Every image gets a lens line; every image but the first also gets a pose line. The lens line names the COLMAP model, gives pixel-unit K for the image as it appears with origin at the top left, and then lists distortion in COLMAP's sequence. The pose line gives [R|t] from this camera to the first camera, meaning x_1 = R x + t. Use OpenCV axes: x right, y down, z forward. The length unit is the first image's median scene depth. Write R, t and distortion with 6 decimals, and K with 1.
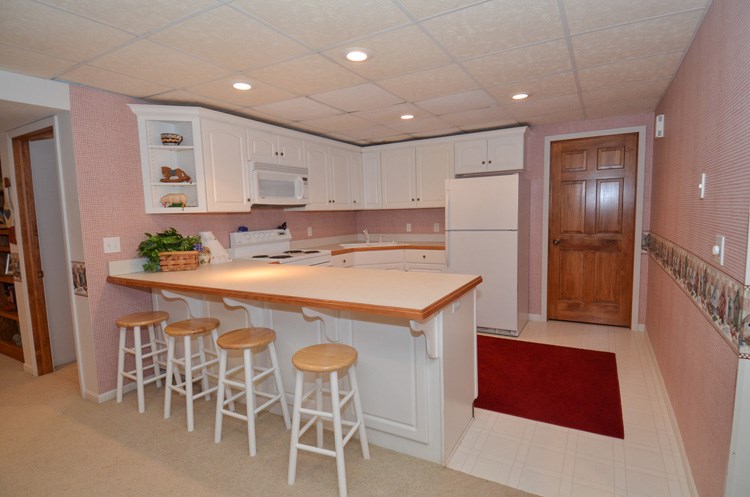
lens RADIAL K [[391.9, 0, 374.5], [0, 391.9, 253.5], [0, 0, 1]] dist [0.032598, -0.037405]
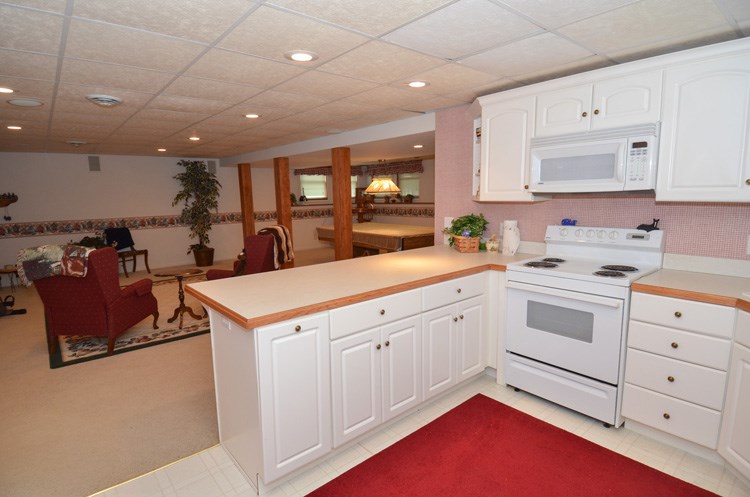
lens RADIAL K [[391.9, 0, 379.7], [0, 391.9, 251.0], [0, 0, 1]] dist [0.032598, -0.037405]
pose [[-0.340179, 0.171245, -0.924637, 0.477039], [-0.067322, 0.976321, 0.205585, -0.130316], [0.937948, 0.132184, -0.320595, 0.838979]]
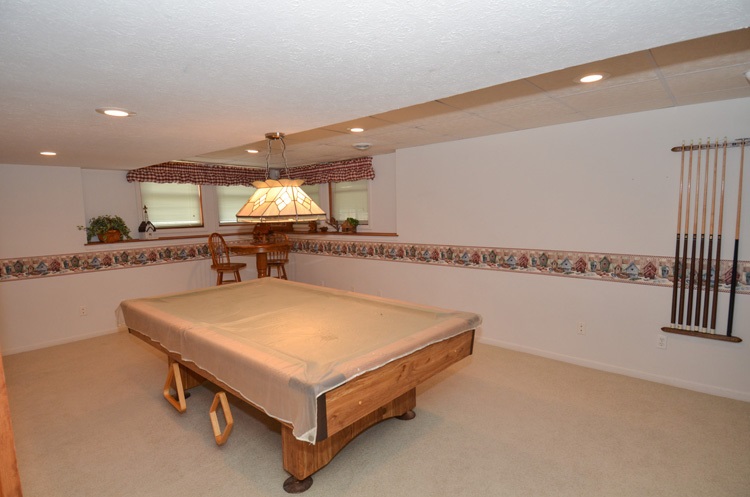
lens RADIAL K [[391.9, 0, 381.9], [0, 391.9, 251.1], [0, 0, 1]] dist [0.032598, -0.037405]
pose [[-0.201858, 0.128246, -0.970982, -0.546283], [-0.074199, 0.986539, 0.145726, -0.080842], [0.976600, 0.101461, -0.189625, 0.569315]]
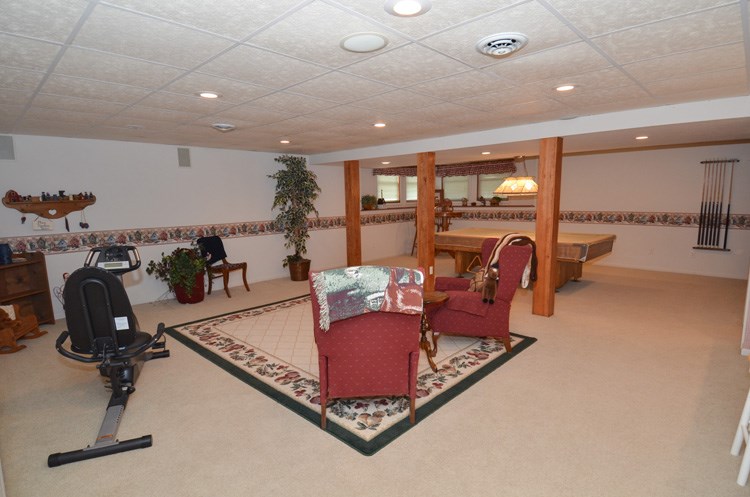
lens RADIAL K [[391.9, 0, 378.1], [0, 391.9, 250.3], [0, 0, 1]] dist [0.032598, -0.037405]
pose [[-0.241147, 0.163258, -0.956658, 0.461187], [-0.074039, 0.979781, 0.185867, -0.054679], [0.967660, 0.115651, -0.224184, 0.092905]]
